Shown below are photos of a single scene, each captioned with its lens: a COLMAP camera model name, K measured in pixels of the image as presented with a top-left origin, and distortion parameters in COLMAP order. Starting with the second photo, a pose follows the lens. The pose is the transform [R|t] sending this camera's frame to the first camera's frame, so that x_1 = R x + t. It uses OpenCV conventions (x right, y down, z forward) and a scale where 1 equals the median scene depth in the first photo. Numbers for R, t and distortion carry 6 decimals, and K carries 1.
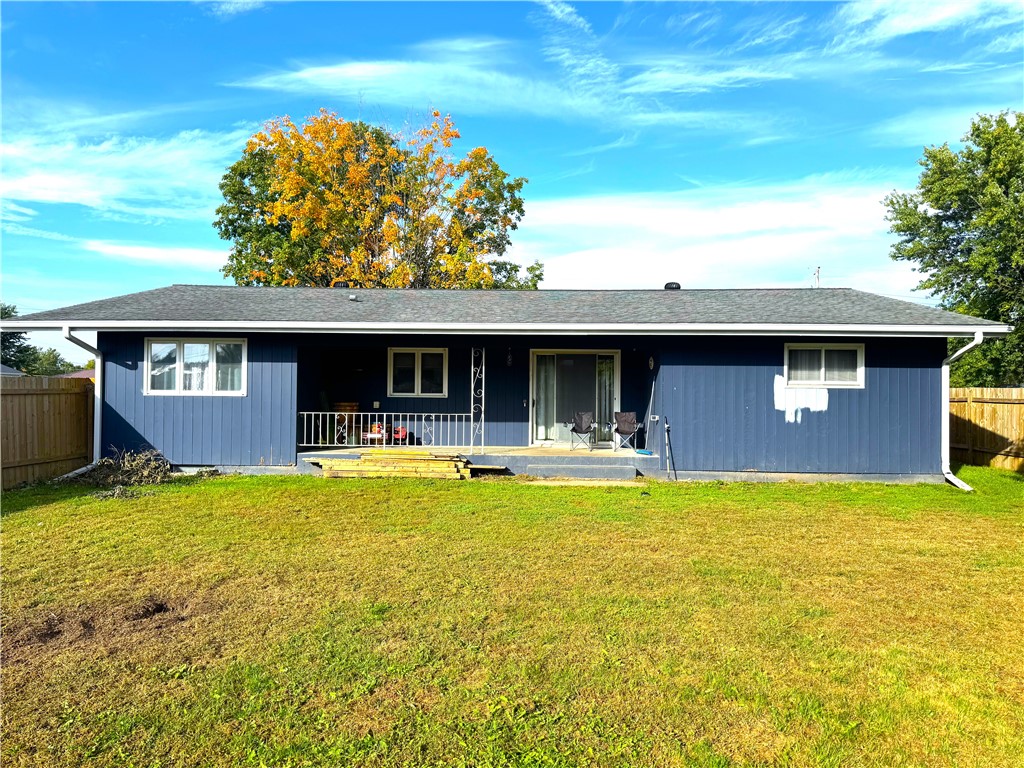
lens RADIAL K [[759.7, 0, 512.0], [0, 759.7, 384.0], [0, 0, 1]] dist [0.053947, -0.062588]
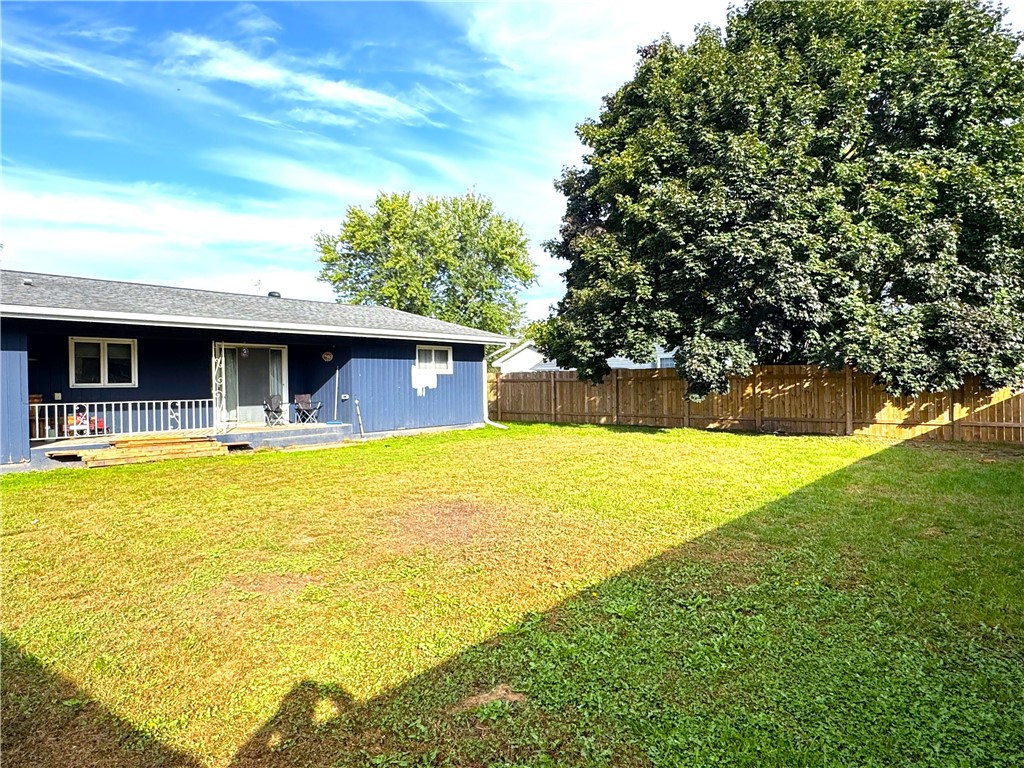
lens RADIAL K [[759.7, 0, 512.0], [0, 759.7, 384.0], [0, 0, 1]] dist [0.053947, -0.062588]
pose [[0.537325, -0.017228, 0.843199, -0.690416], [0.014045, 0.999835, 0.011478, 0.008900], [-0.843258, 0.005676, 0.537478, 0.006520]]
